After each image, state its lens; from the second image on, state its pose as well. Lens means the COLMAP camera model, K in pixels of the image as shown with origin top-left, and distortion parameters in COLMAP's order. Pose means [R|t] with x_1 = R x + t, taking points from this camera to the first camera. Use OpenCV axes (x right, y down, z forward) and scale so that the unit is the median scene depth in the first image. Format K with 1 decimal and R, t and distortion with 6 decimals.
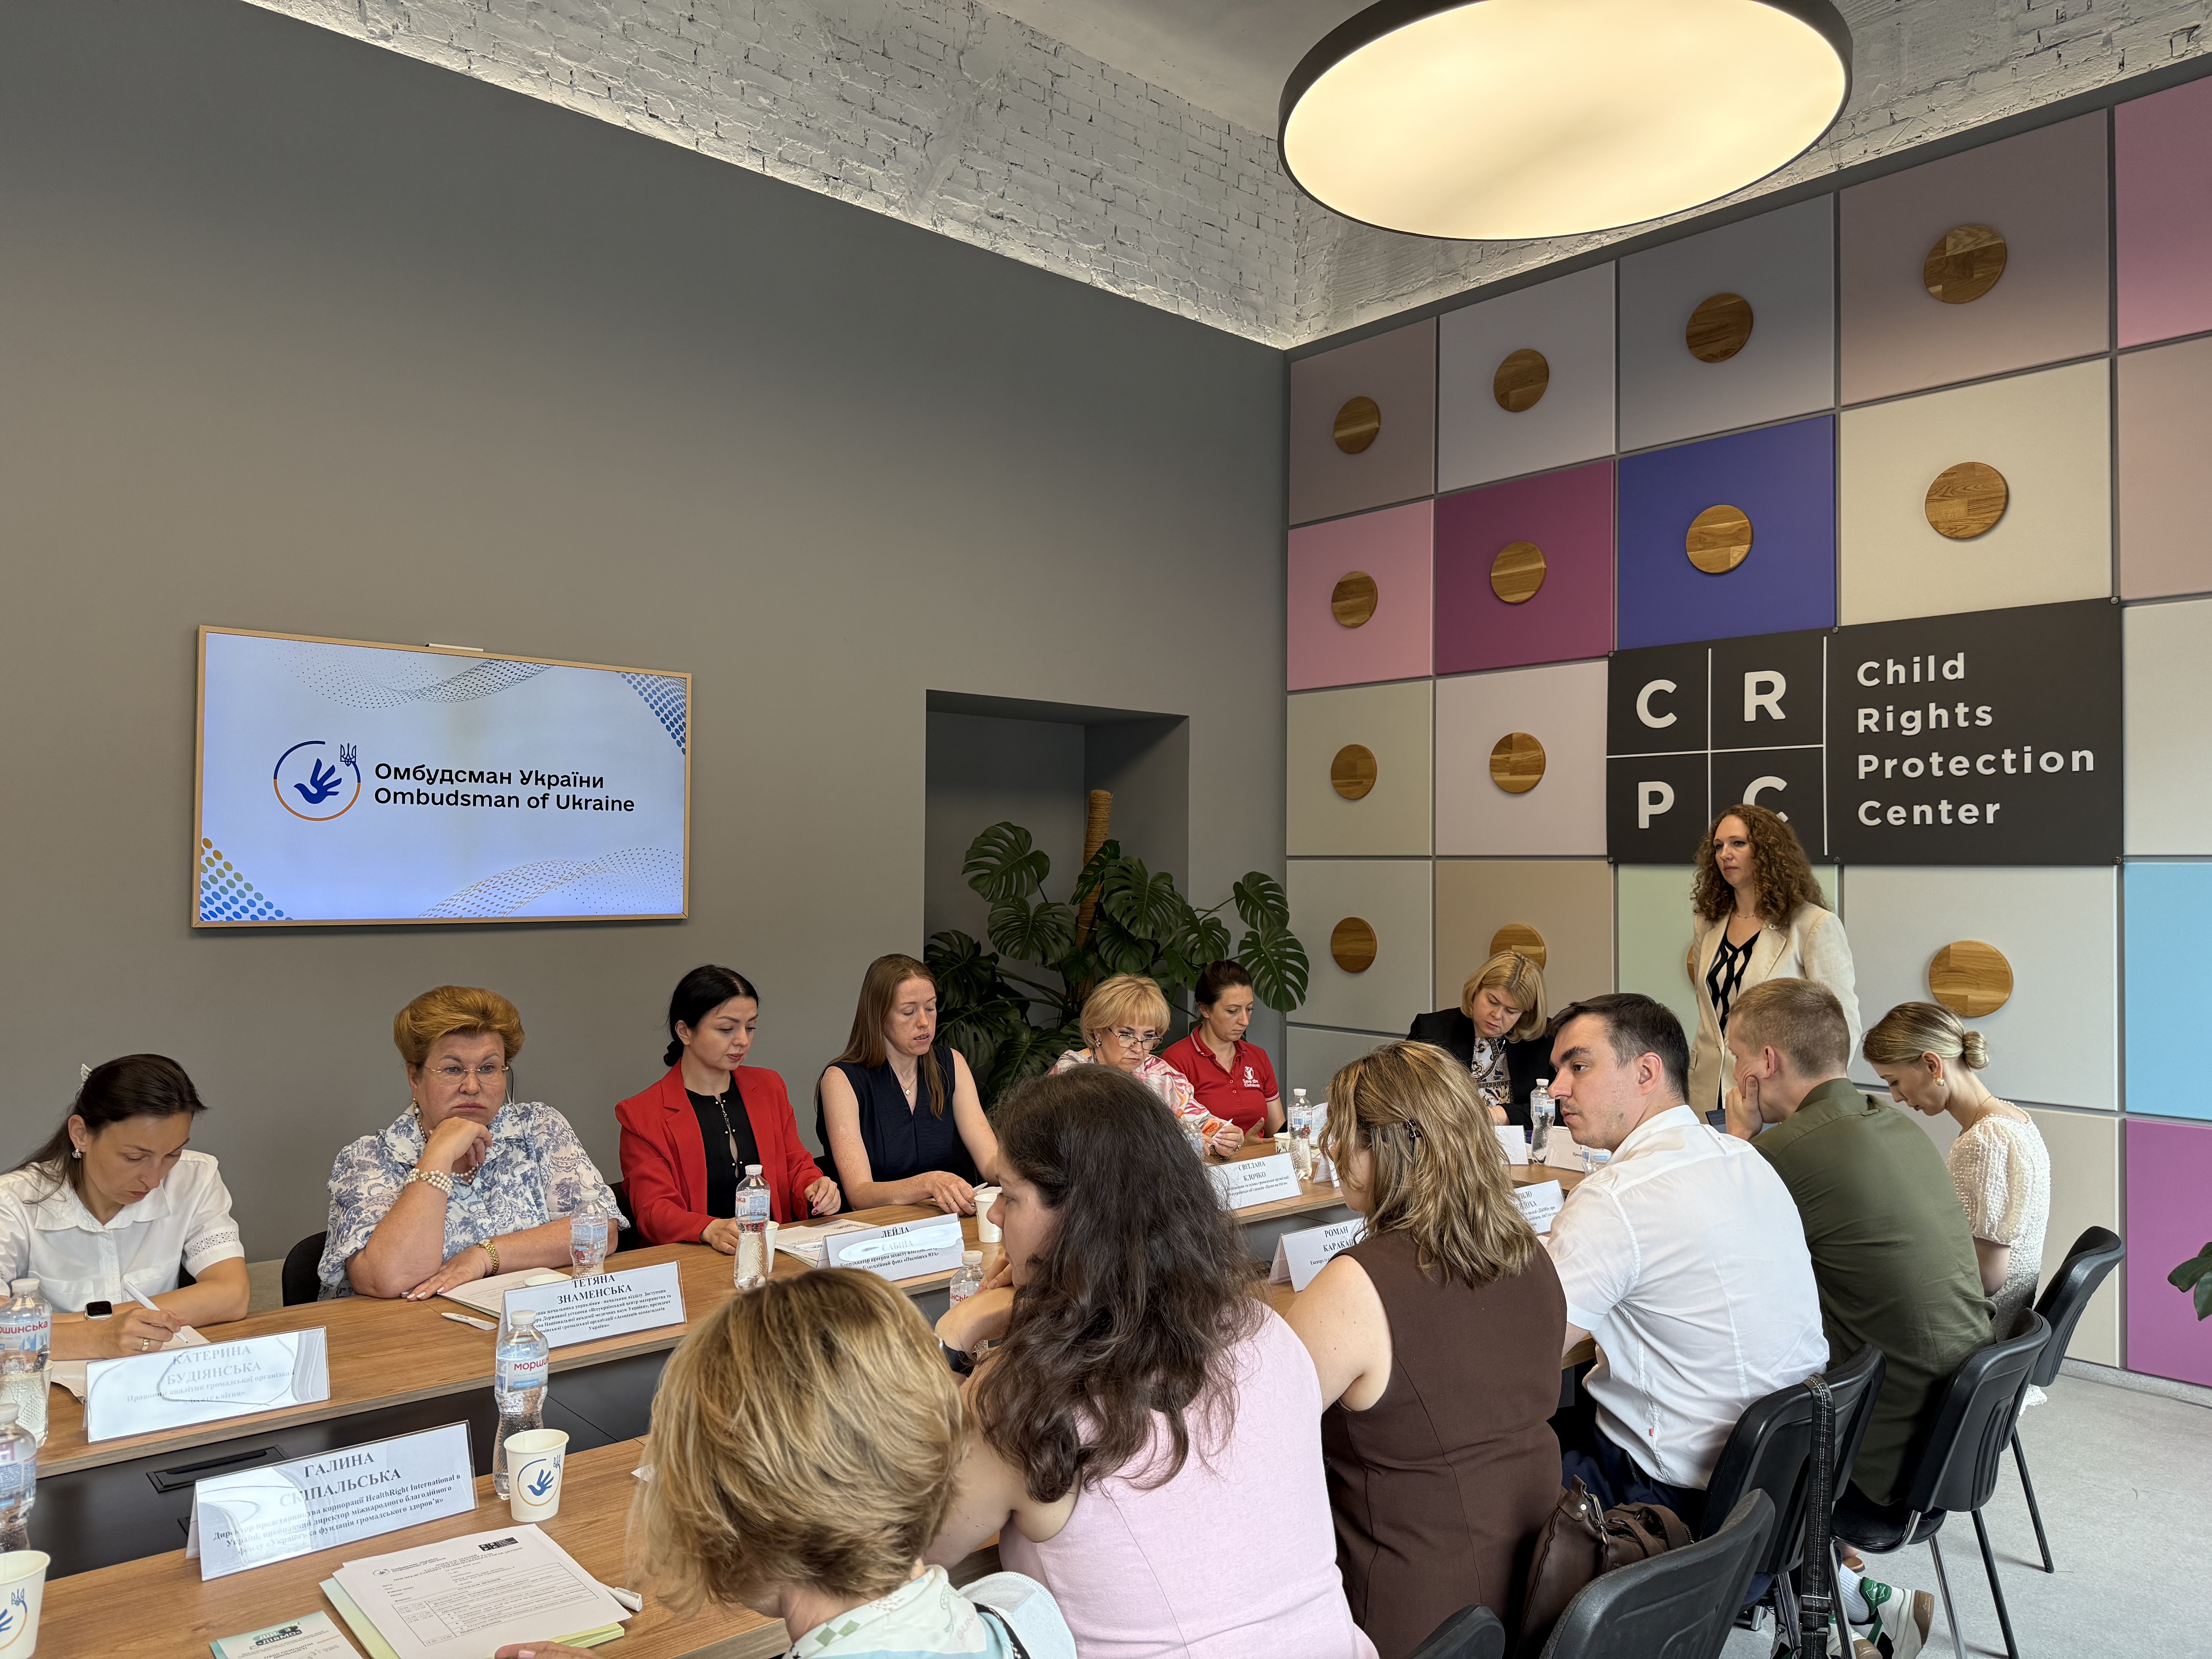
lens RADIAL K [[1535.9, 0, 1103.0], [0, 1535.9, 837.8], [0, 0, 1]] dist [0.045777, -0.088825]
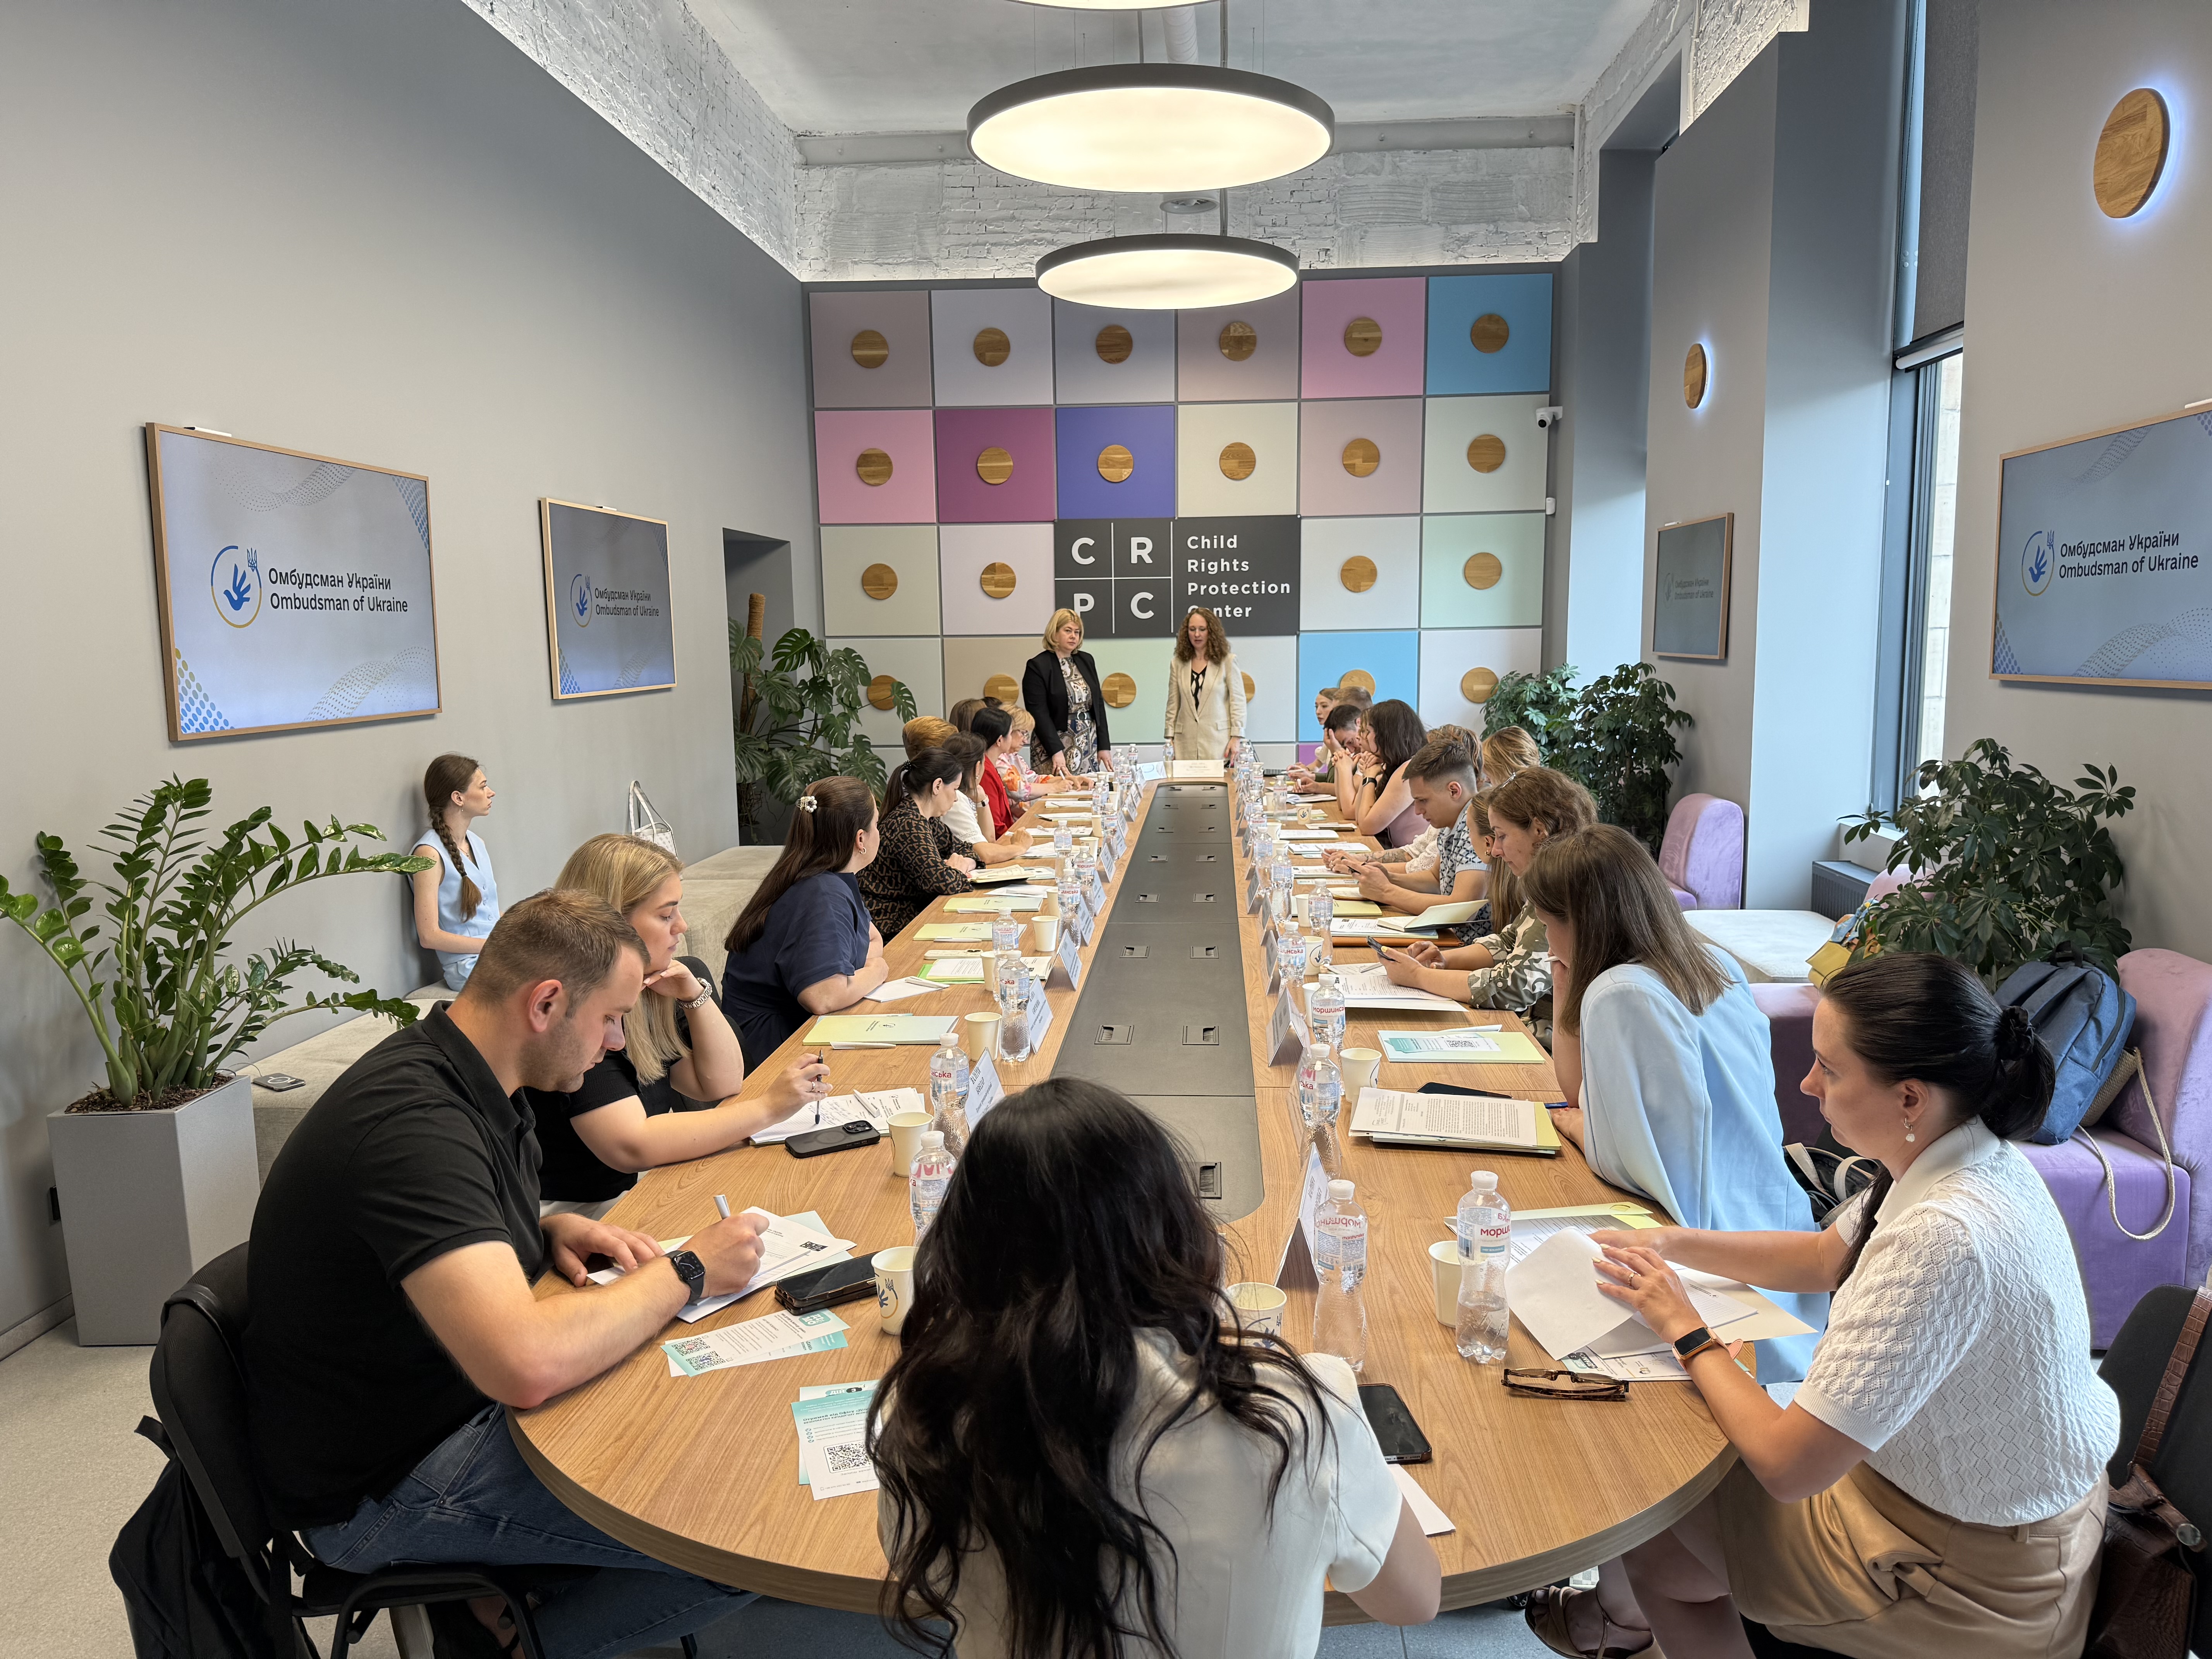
lens RADIAL K [[1546.3, 0, 1106.0], [0, 1546.3, 829.5], [0, 0, 1]] dist [0.203055, -0.437260]
pose [[0.709192, -0.107802, 0.696725, -1.074643], [0.004488, 0.988911, 0.148443, -0.036731], [-0.705001, -0.102147, 0.701811, -0.411587]]
